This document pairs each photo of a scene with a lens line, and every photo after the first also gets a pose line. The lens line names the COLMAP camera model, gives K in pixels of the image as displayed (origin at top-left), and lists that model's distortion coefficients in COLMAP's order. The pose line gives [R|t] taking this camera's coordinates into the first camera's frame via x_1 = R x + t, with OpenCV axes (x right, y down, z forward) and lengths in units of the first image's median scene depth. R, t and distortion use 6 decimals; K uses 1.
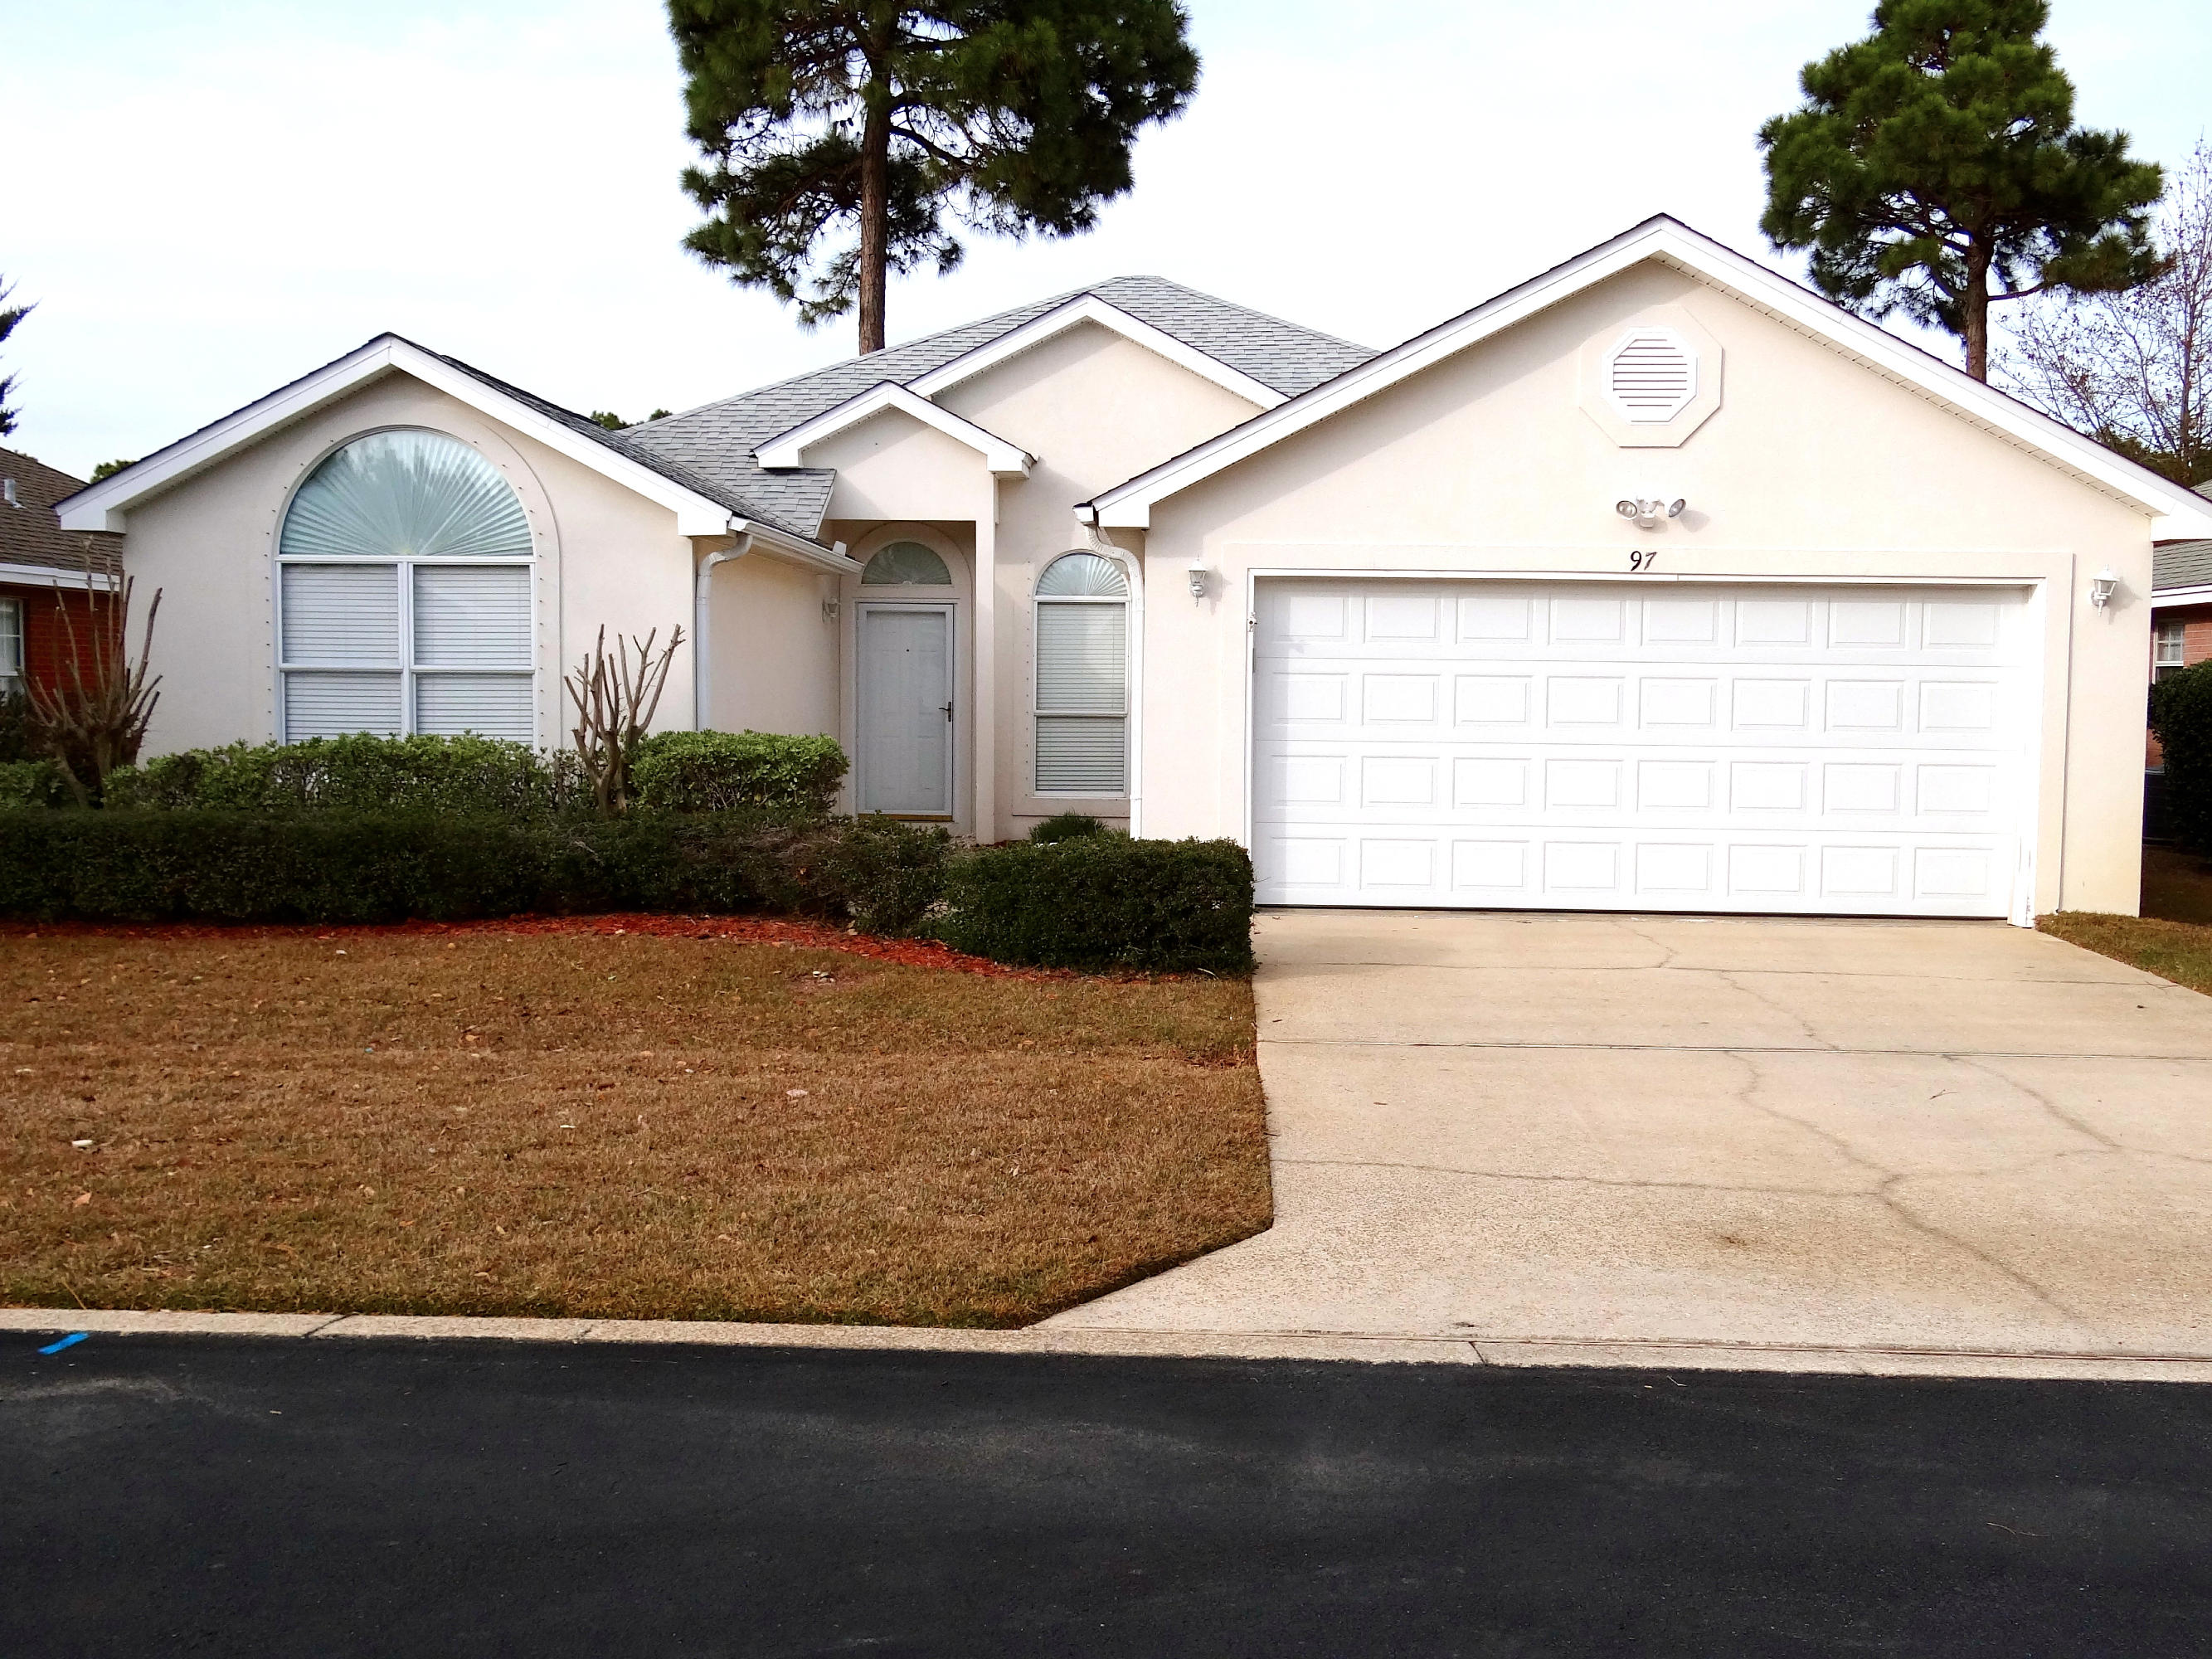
lens RADIAL K [[2277.6, 0, 1106.0], [0, 2277.6, 829.5], [0, 0, 1]] dist [-0.003364, -0.042238]
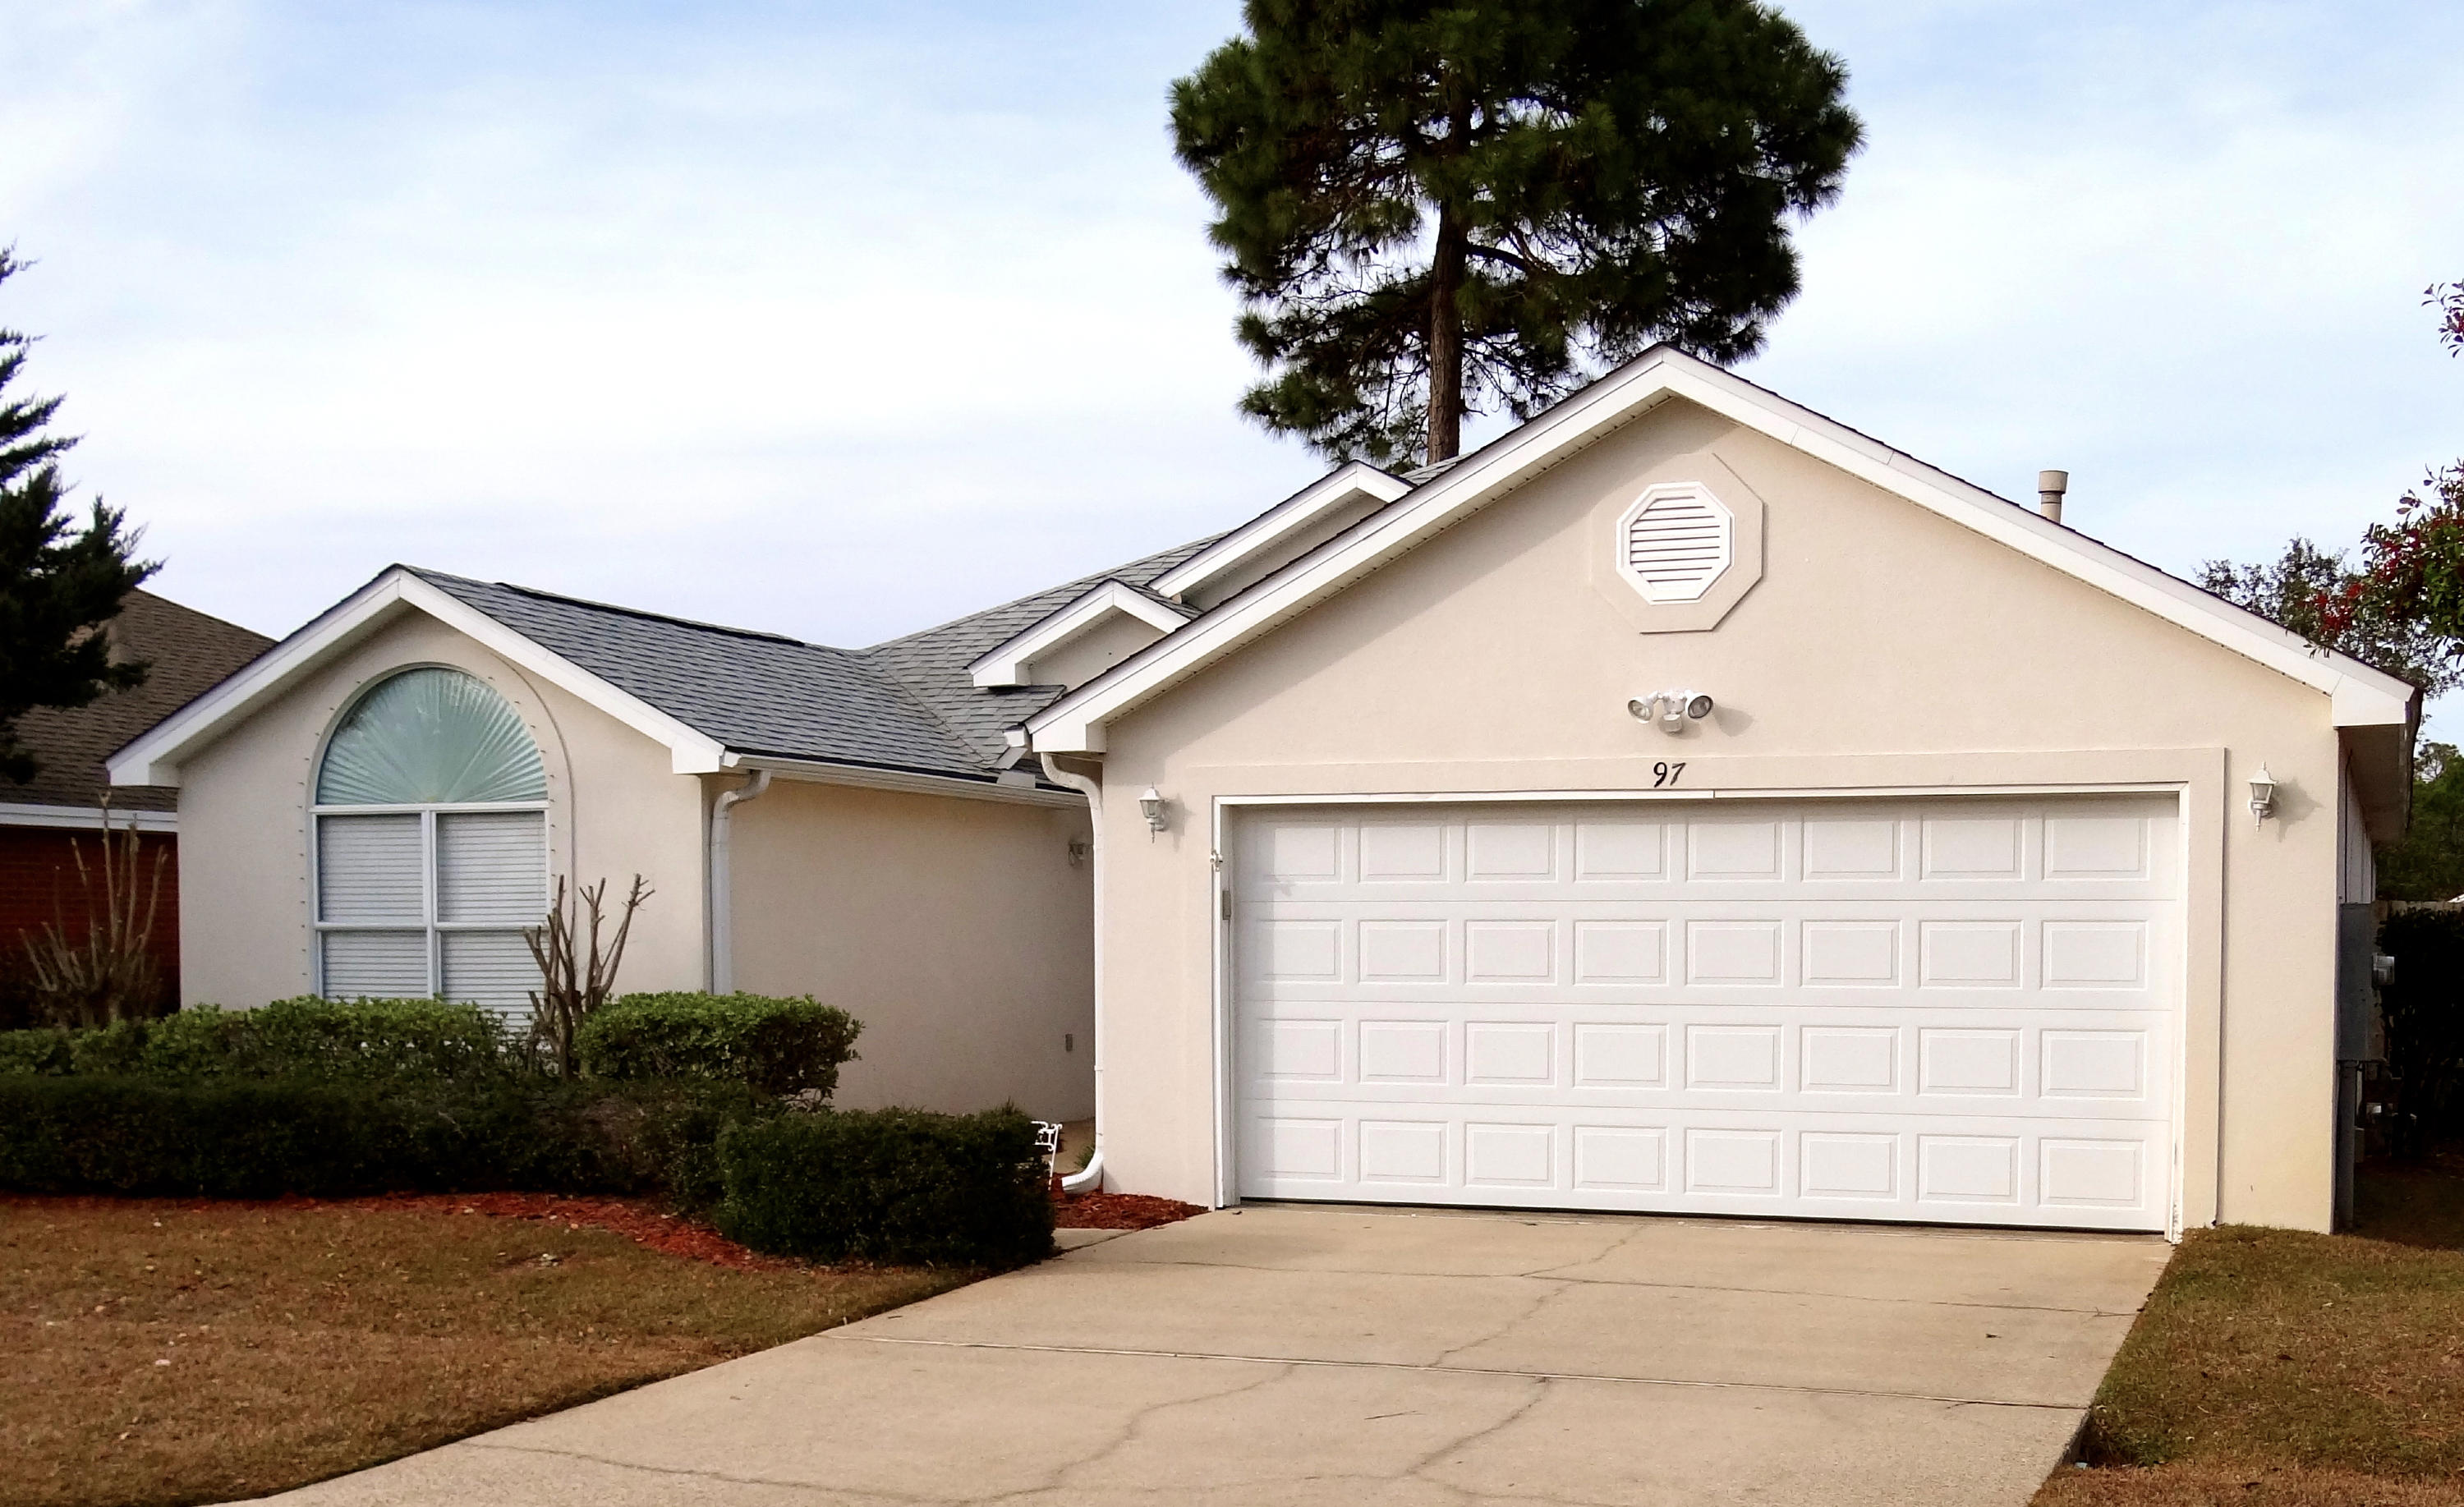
lens RADIAL K [[2955.2, 0, 1240.4], [0, 2955.2, 1065.4], [0, 0, 1]] dist [-0.006894, -0.018516]
pose [[0.948617, 0.003367, -0.316408, 0.390913], [-0.010017, 0.999762, -0.019393, 0.005349], [0.316267, 0.021566, 0.948425, -0.026685]]
